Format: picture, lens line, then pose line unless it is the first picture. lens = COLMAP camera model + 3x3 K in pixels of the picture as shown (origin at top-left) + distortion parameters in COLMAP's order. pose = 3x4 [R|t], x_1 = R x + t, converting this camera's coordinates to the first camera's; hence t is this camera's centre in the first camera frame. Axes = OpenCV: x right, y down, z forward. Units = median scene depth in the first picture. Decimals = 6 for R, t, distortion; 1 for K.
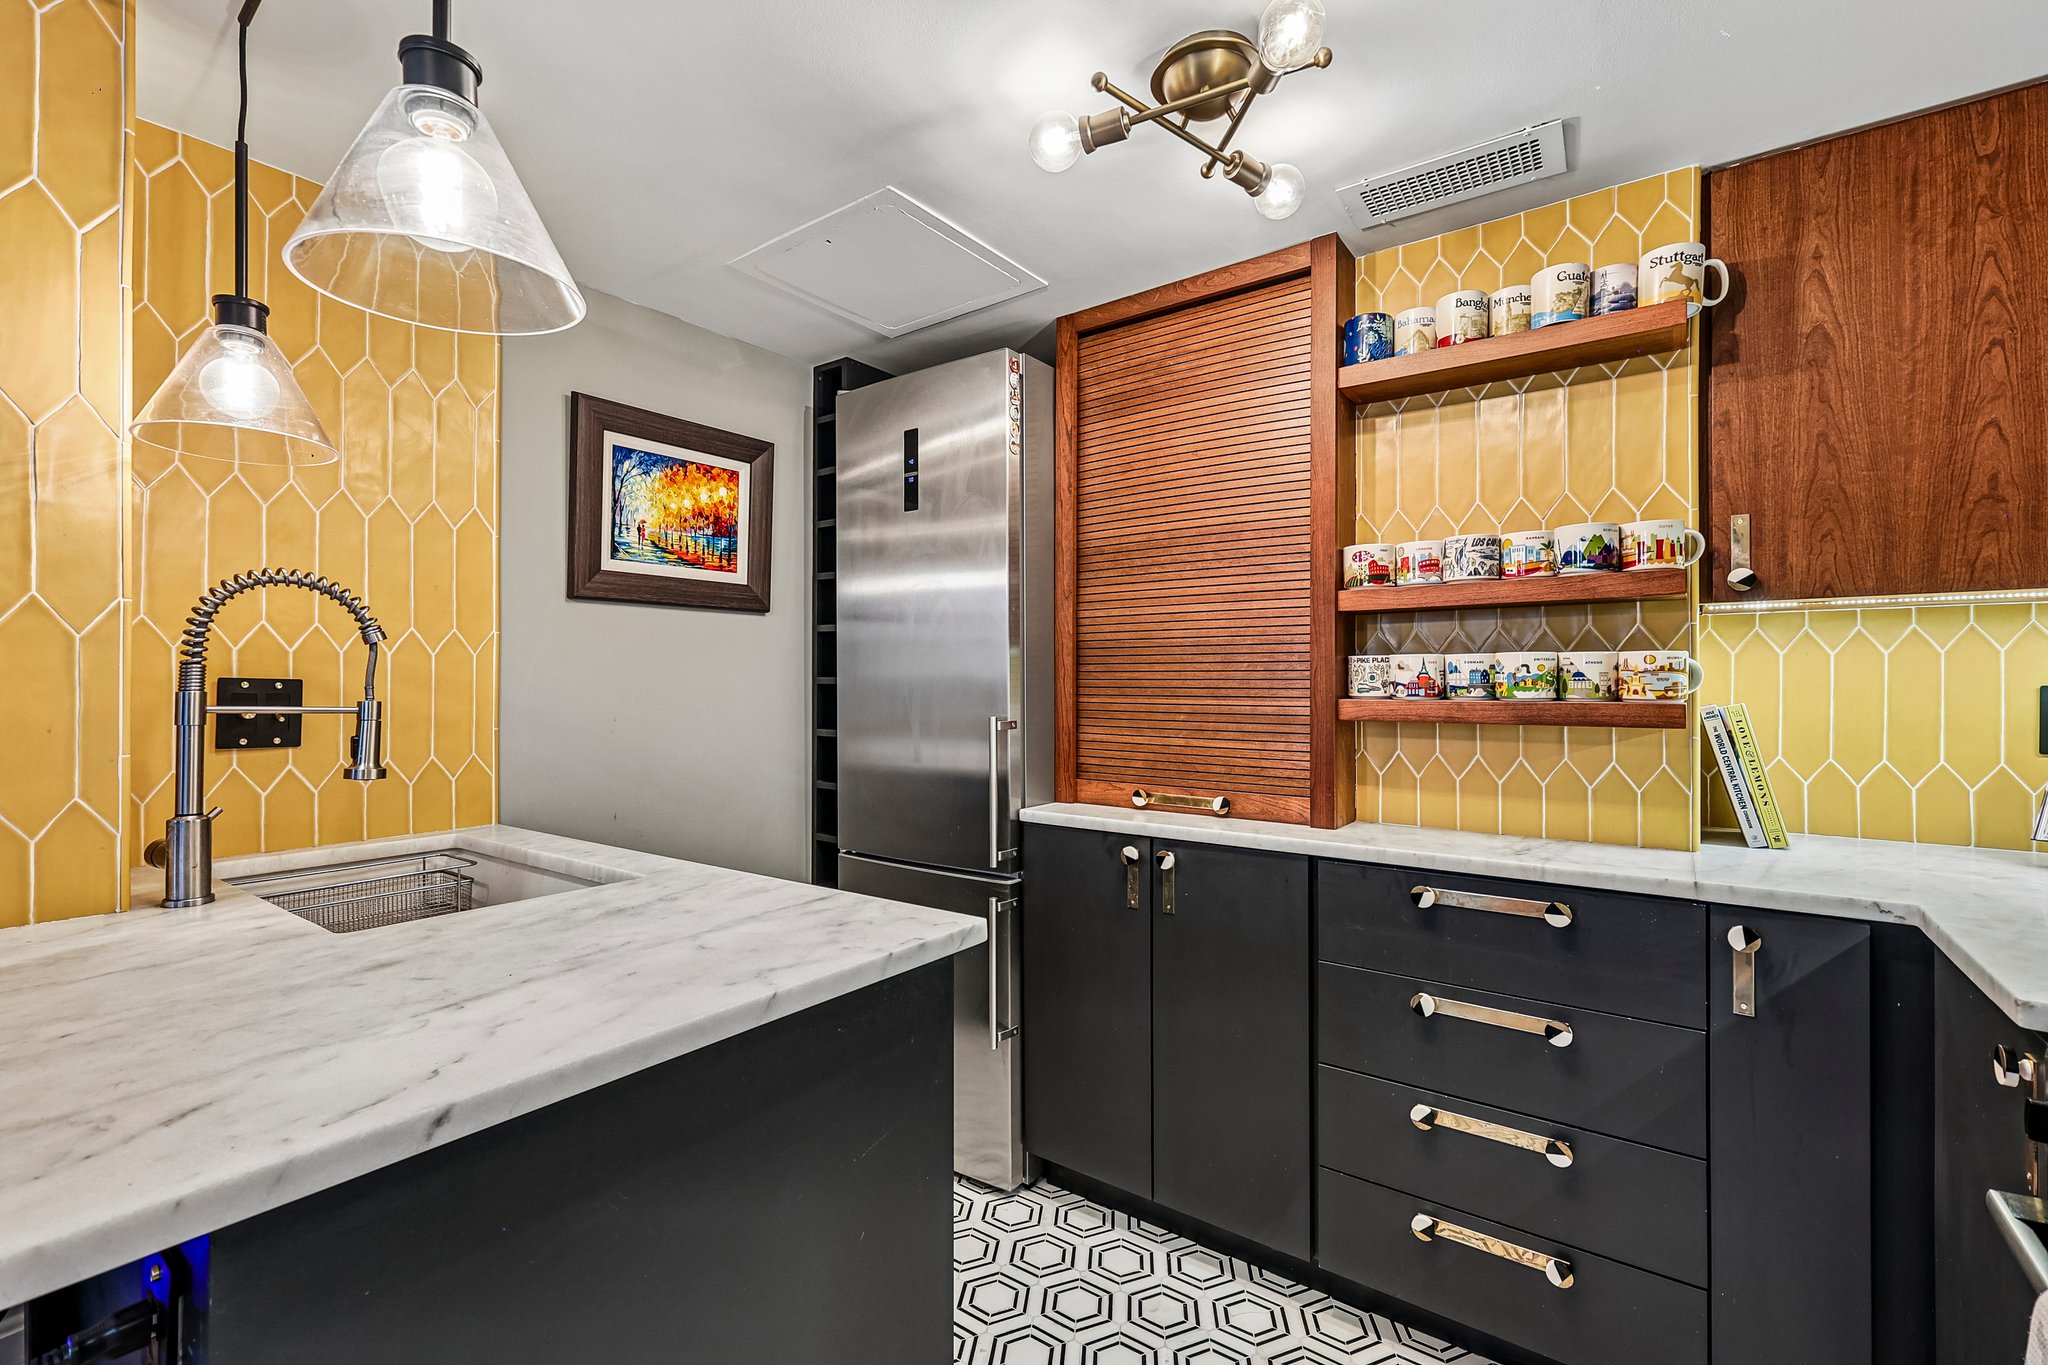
lens RADIAL K [[885.4, 0, 1024.3], [0, 885.4, 676.7], [0, 0, 1]] dist [0.001646, 0.000332]
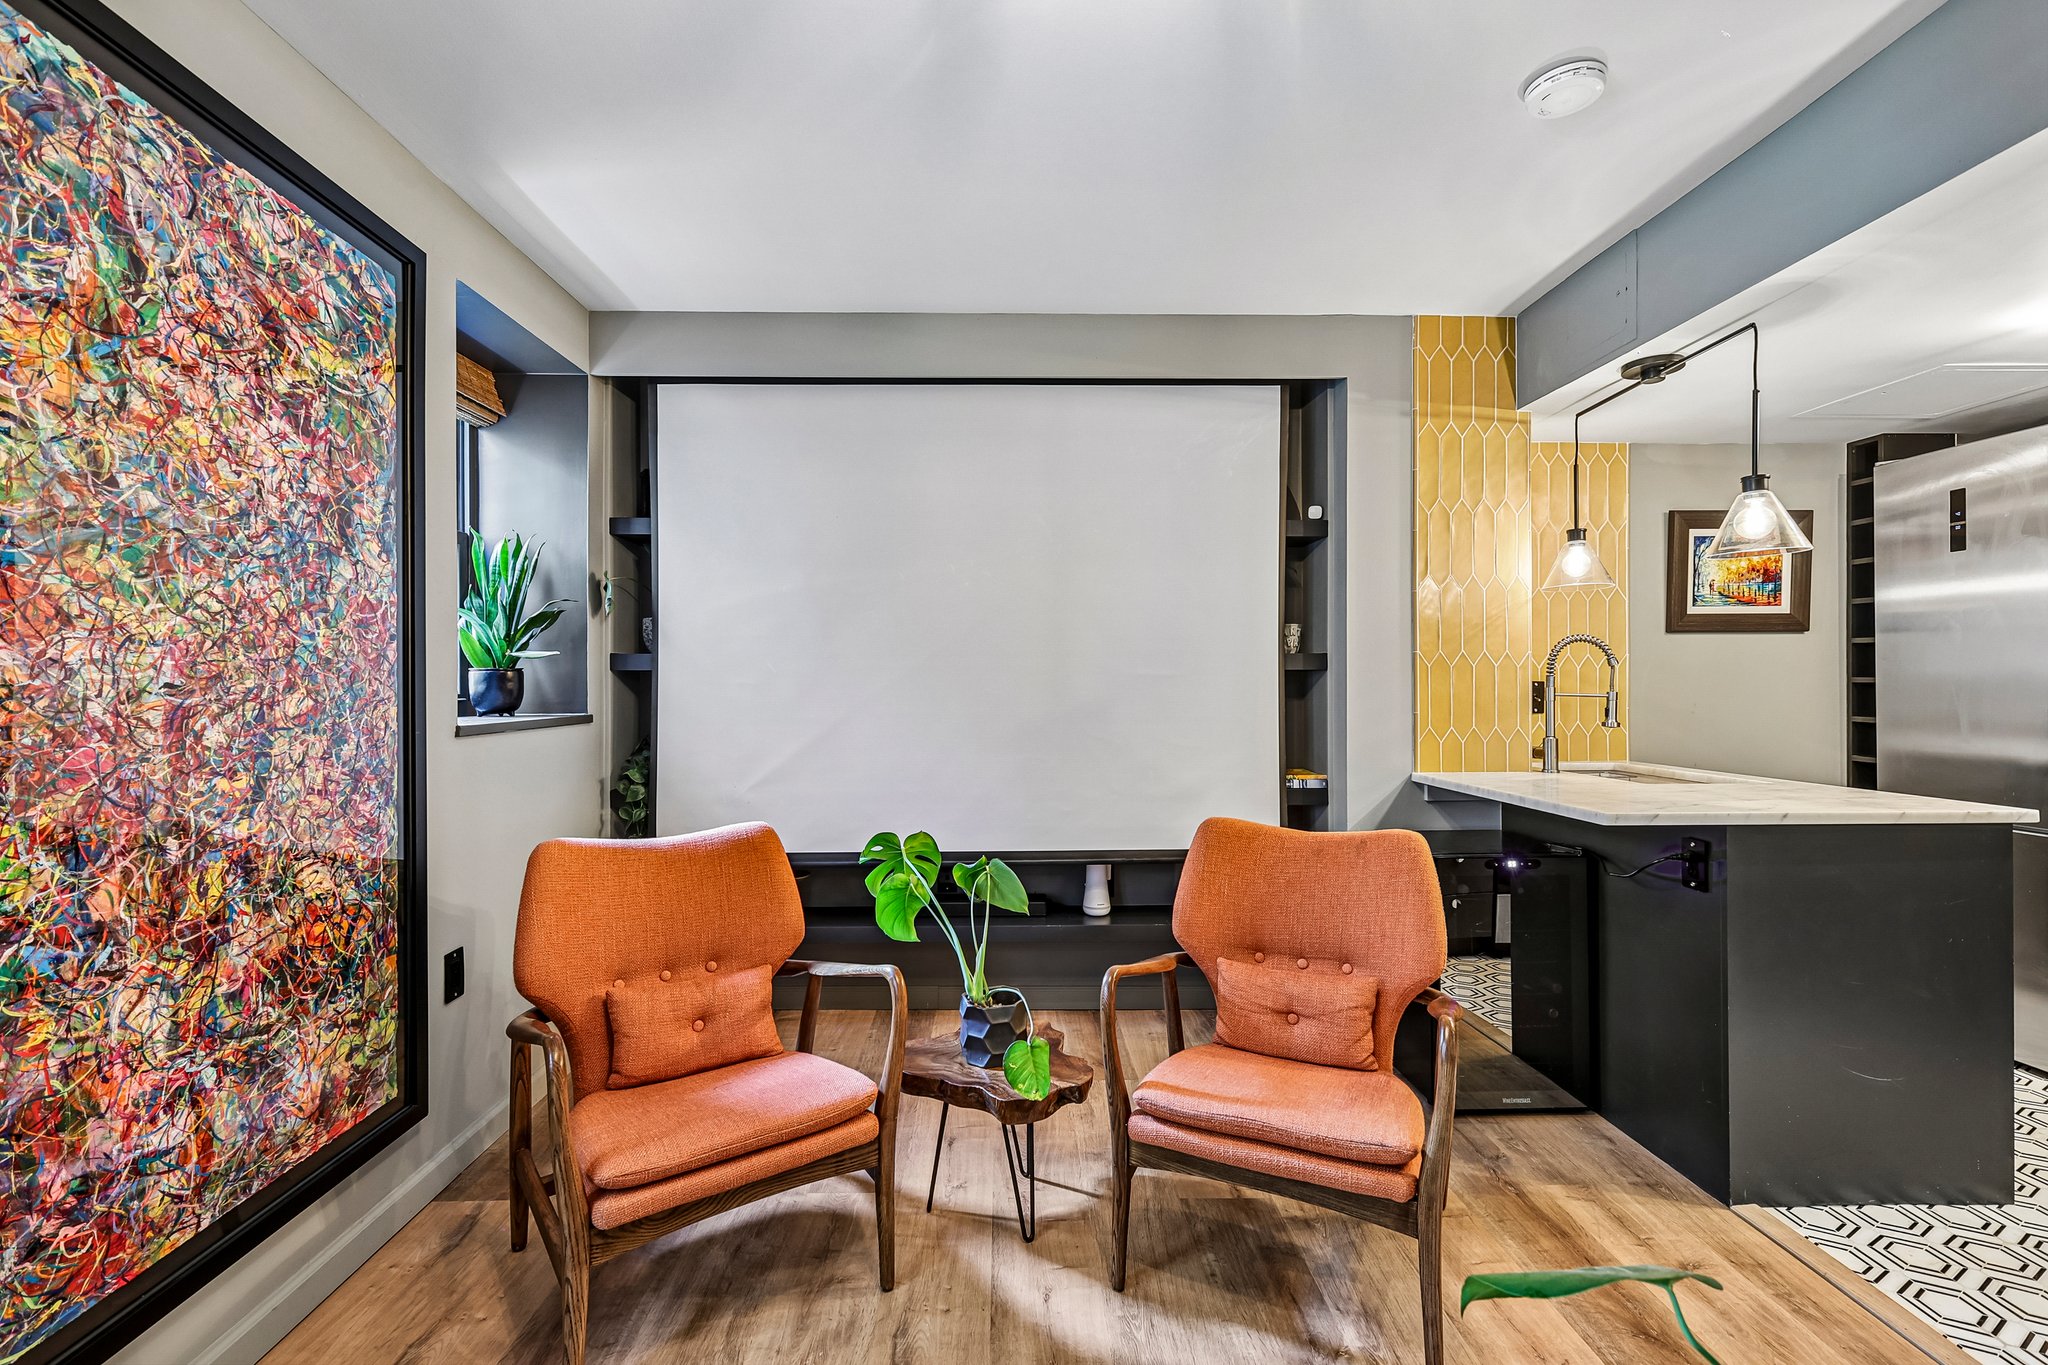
lens RADIAL K [[885.4, 0, 1021.9], [0, 885.4, 679.5], [0, 0, 1]] dist [0.001646, 0.000332]
pose [[0.611190, 0.000000, -0.791484, 0.090652], [0.007933, 0.999950, 0.006126, -0.022582], [0.791444, -0.010022, 0.611159, -1.251181]]
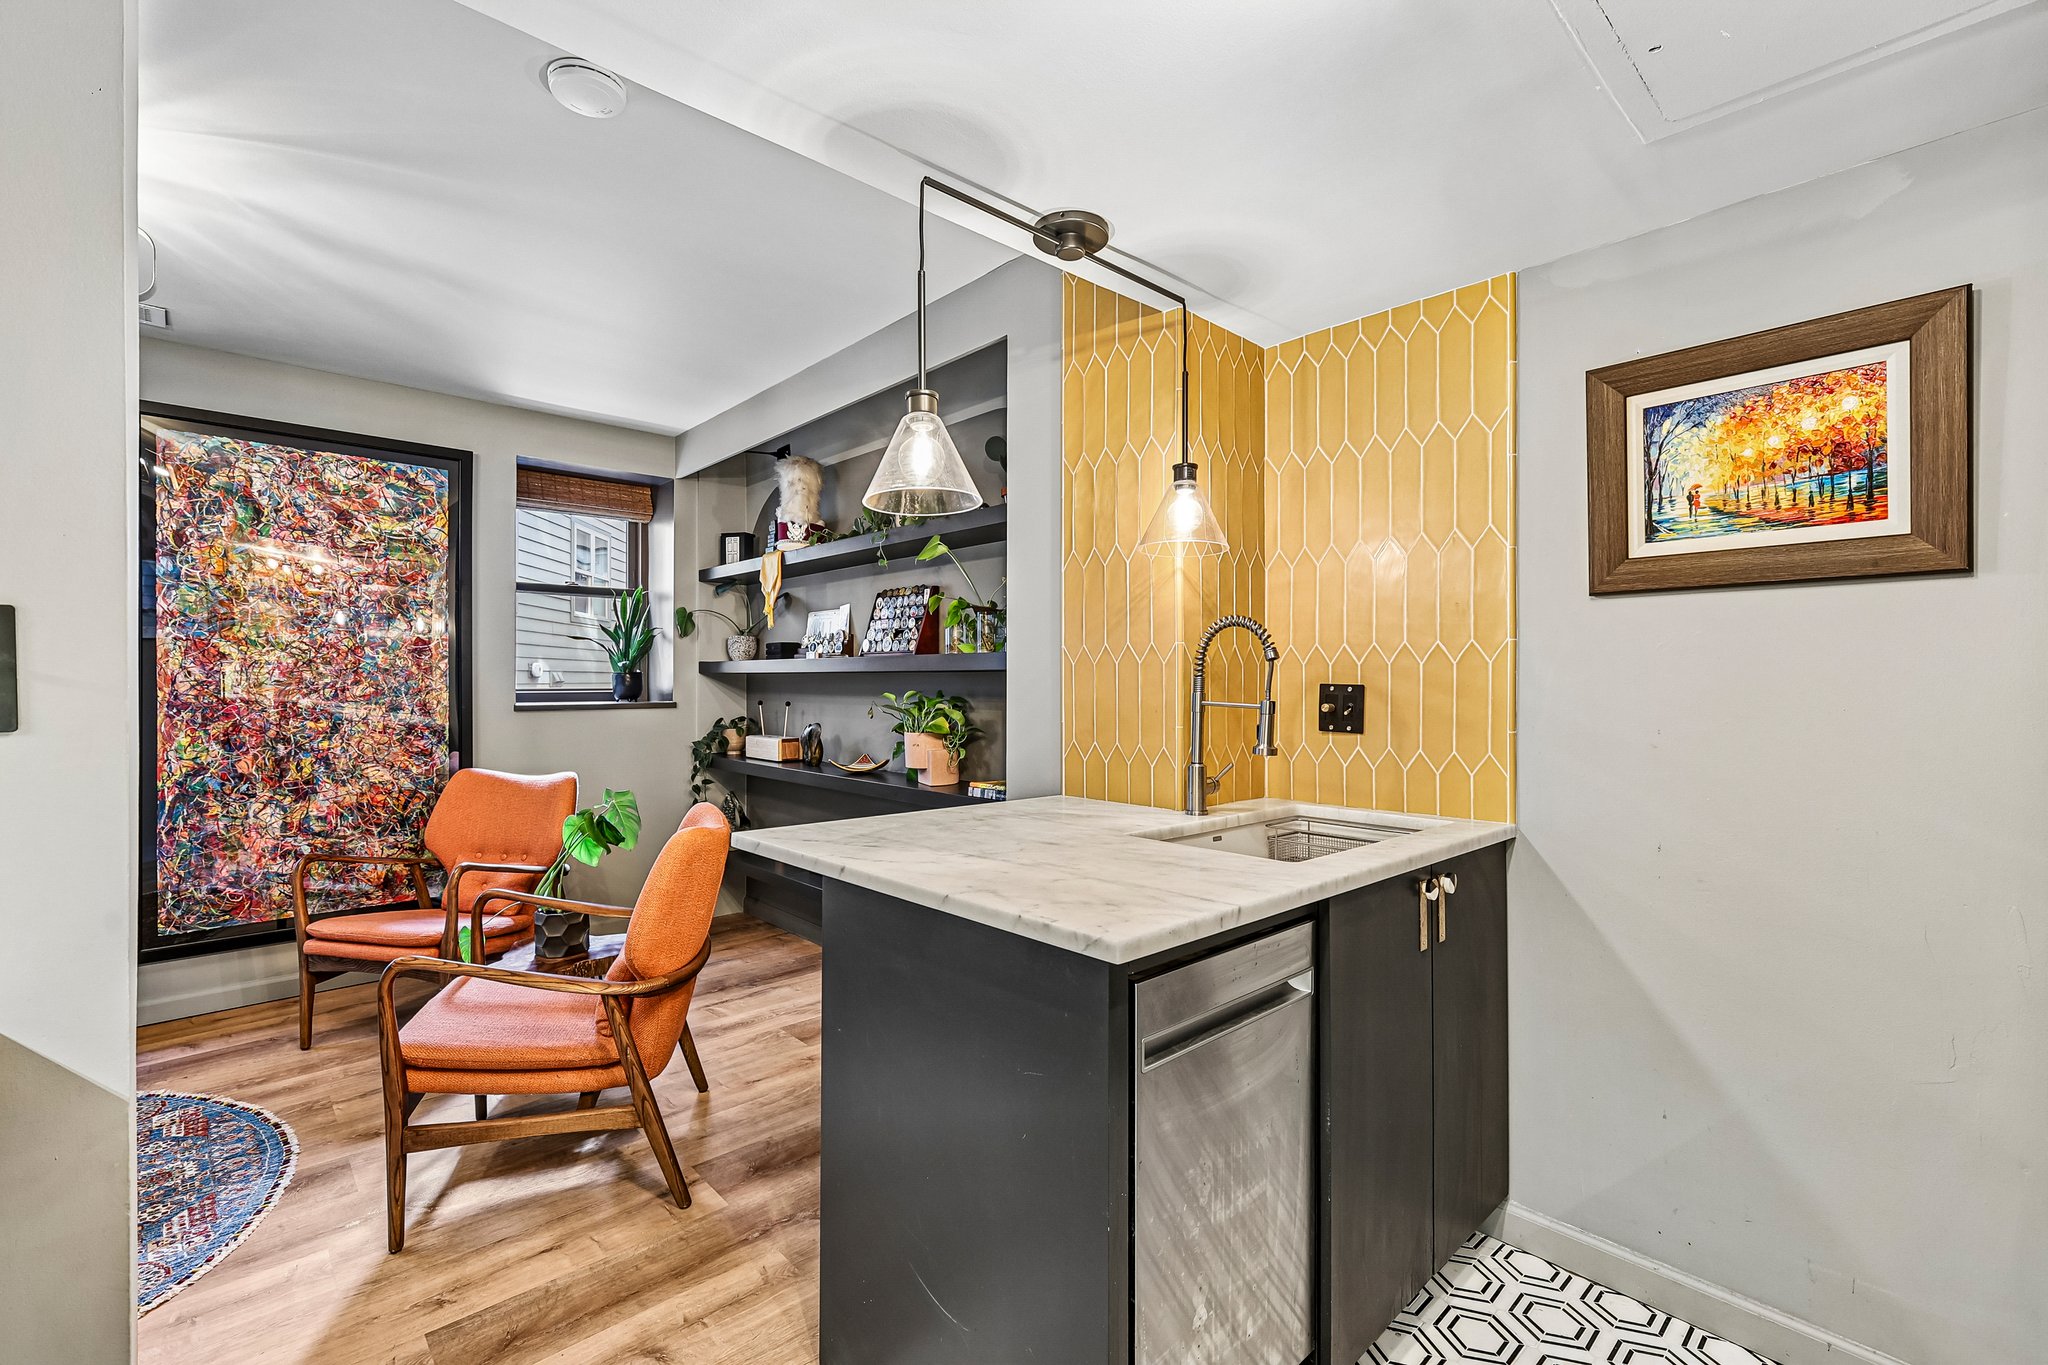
lens RADIAL K [[885.4, 0, 1018.8], [0, 885.4, 678.9], [0, 0, 1]] dist [0.001646, 0.000332]
pose [[-0.189204, -0.001135, -0.981937, 0.616664], [0.007022, 0.999972, -0.002509, -0.005736], [0.981913, -0.007369, -0.189191, 0.726997]]
